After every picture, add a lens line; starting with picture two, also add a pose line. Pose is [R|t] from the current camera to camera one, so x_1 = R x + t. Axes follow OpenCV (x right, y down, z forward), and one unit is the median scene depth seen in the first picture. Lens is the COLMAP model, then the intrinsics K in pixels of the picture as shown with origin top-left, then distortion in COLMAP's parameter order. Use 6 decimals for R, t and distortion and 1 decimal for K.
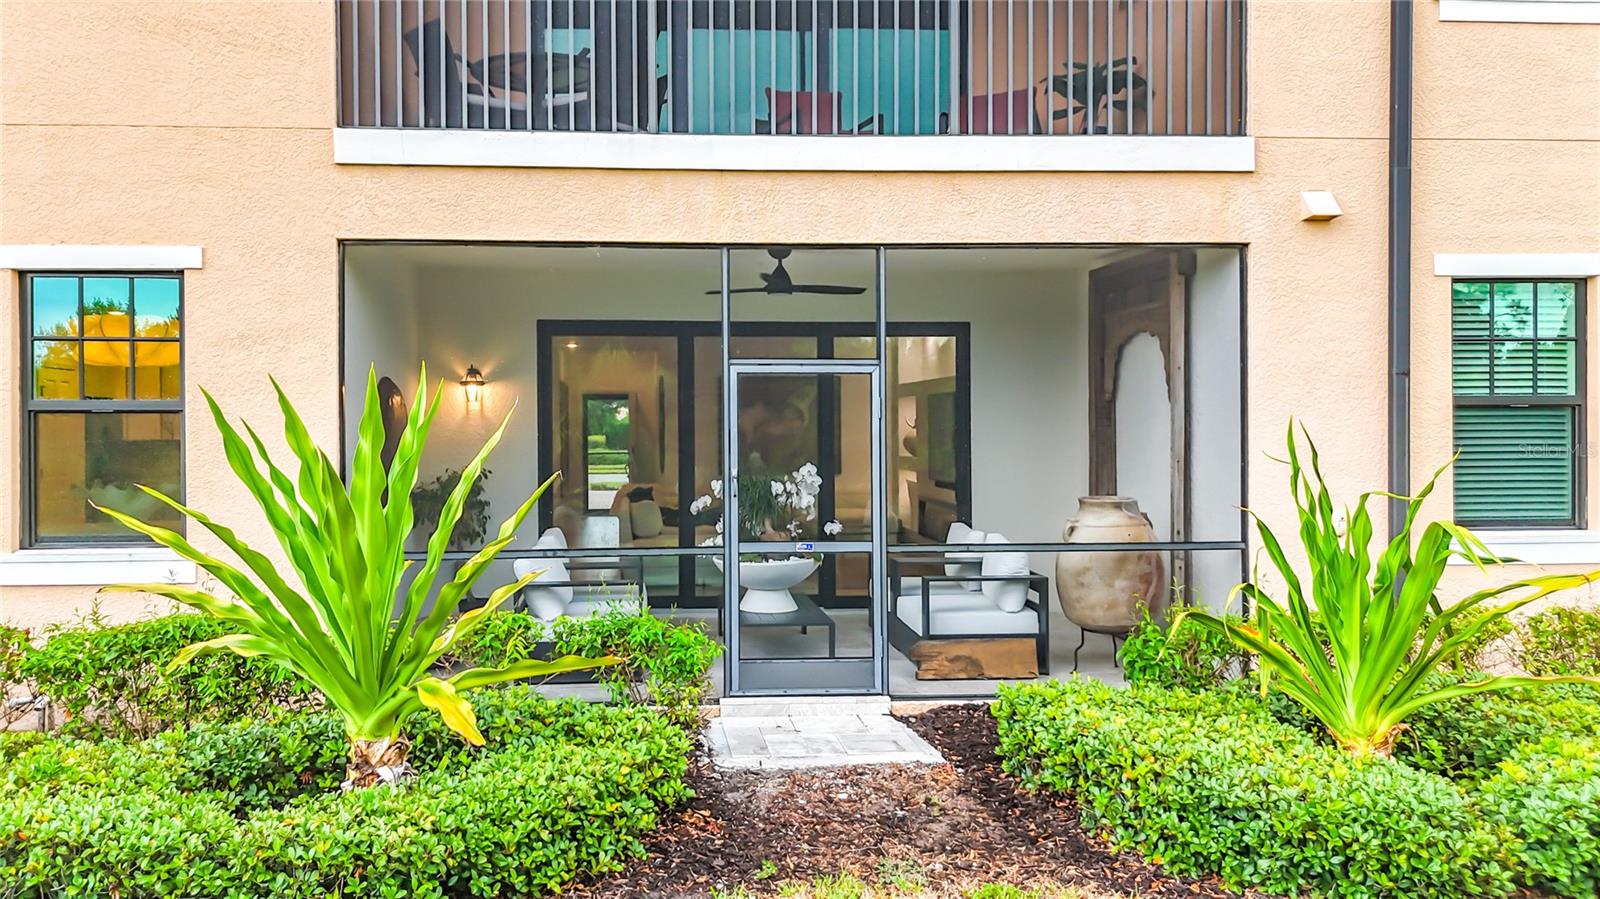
lens RADIAL K [[1223.9, 0, 800.0], [0, 1223.9, 449.5], [0, 0, 1]] dist [0.051632, 0.002211]
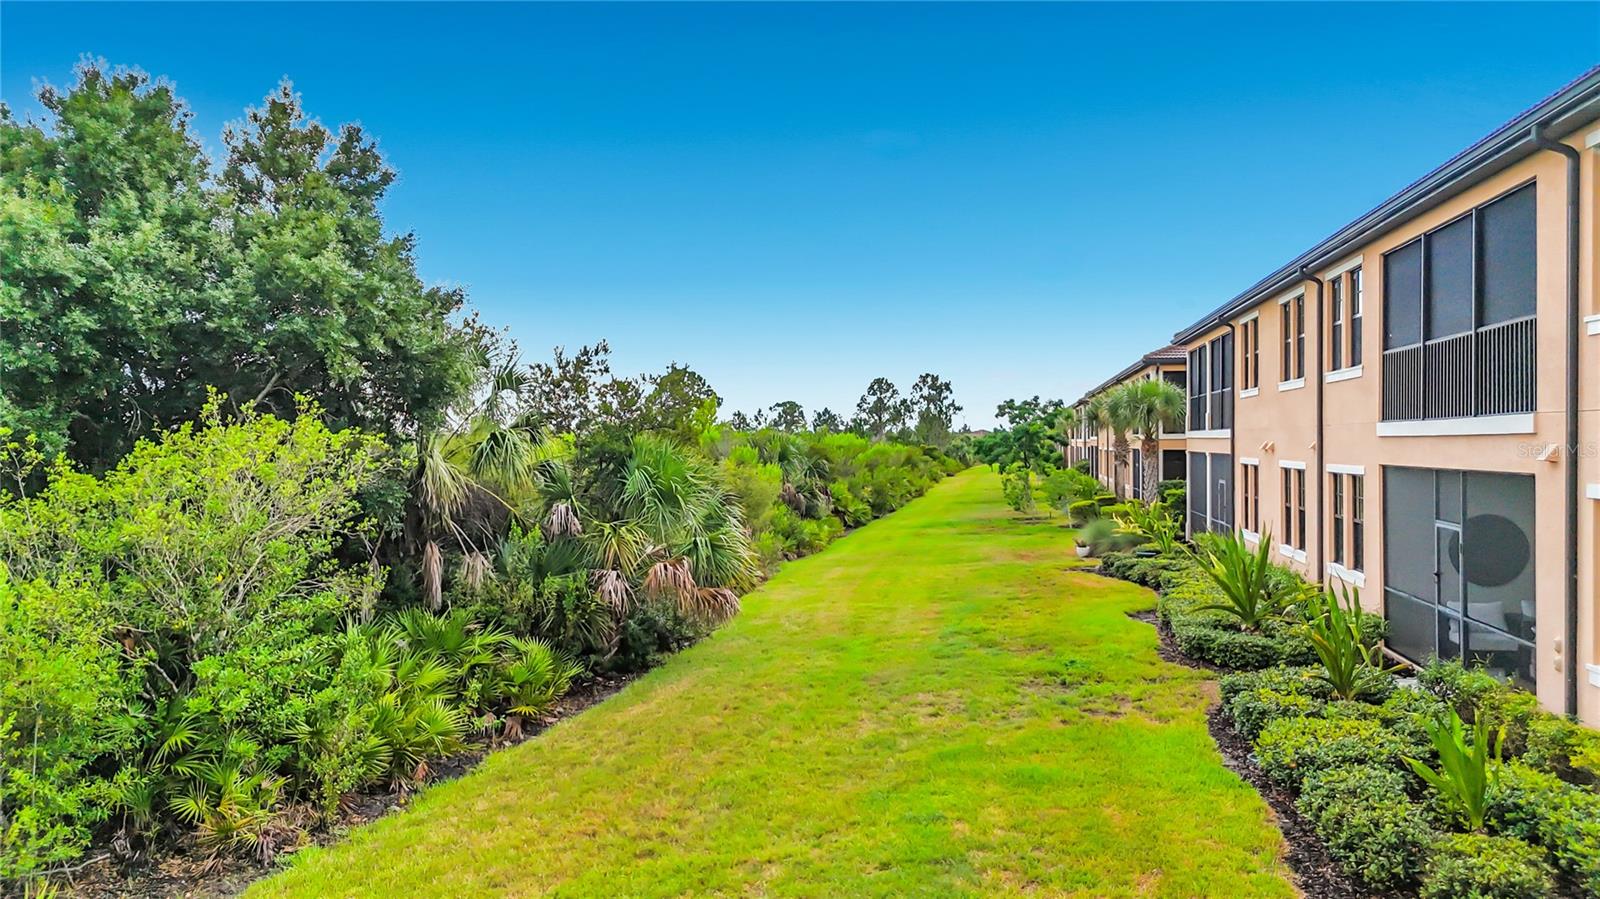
lens RADIAL K [[1223.9, 0, 800.0], [0, 1223.9, 449.5], [0, 0, 1]] dist [0.051632, 0.002211]
pose [[-0.235039, 0.007533, -0.971957, 2.309399], [0.006071, 0.999962, 0.006282, -0.219987], [0.971967, -0.004424, -0.235076, 0.409948]]
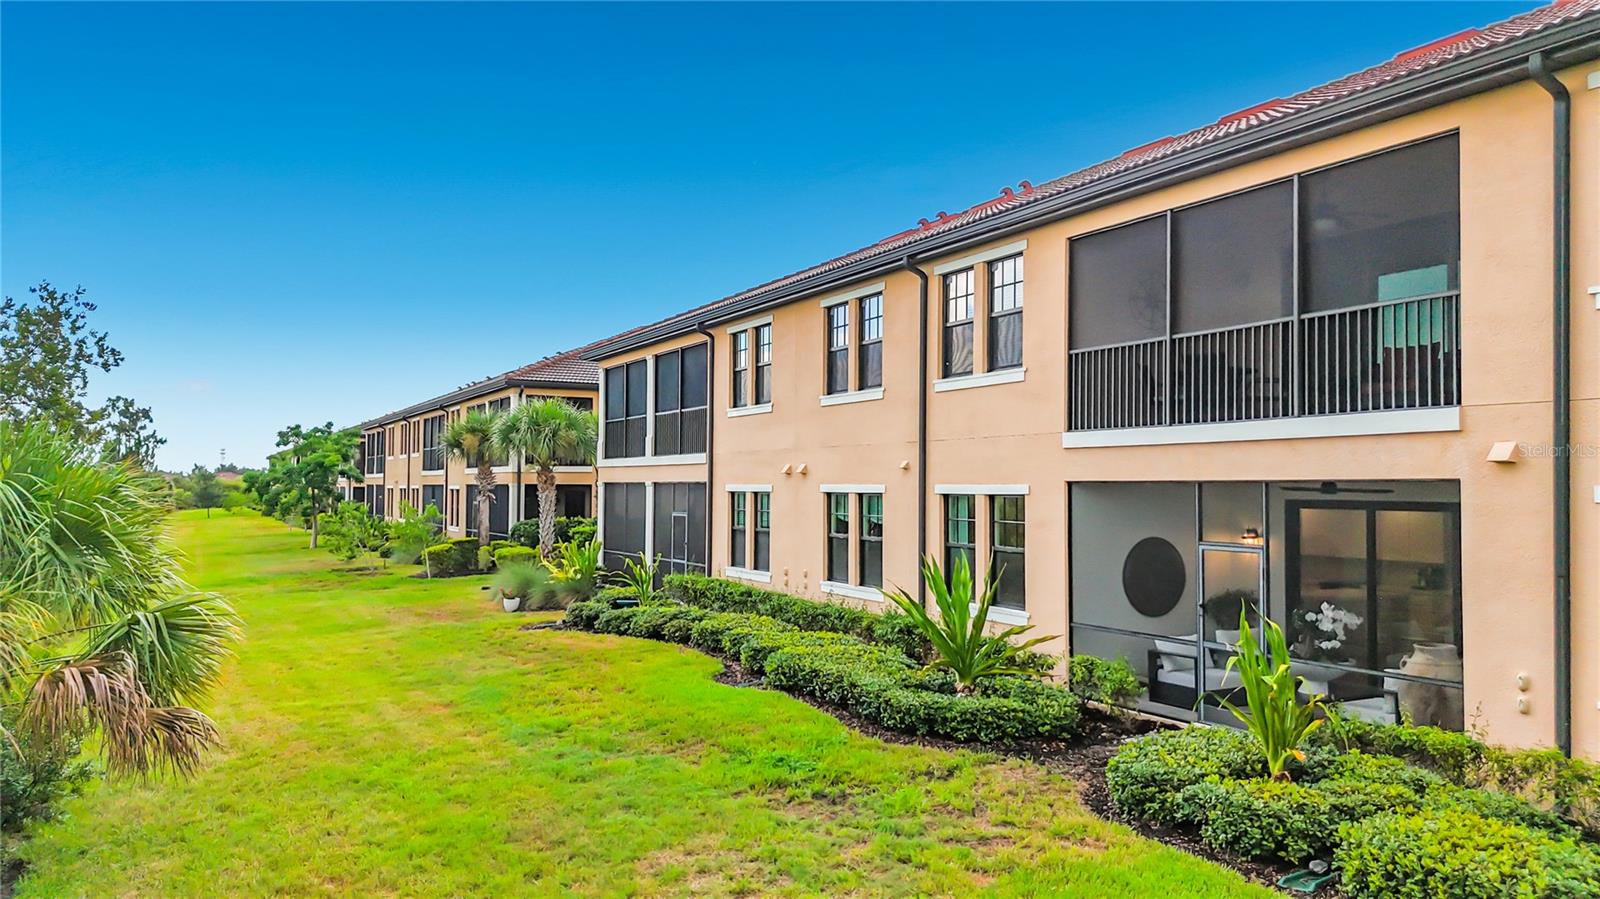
lens RADIAL K [[1223.9, 0, 800.0], [0, 1223.9, 449.5], [0, 0, 1]] dist [0.051632, 0.002211]
pose [[0.407707, -0.028043, -0.912682, 1.391025], [0.001253, 0.999545, -0.030152, -0.159176], [0.913112, 0.011149, 0.407557, -0.318781]]
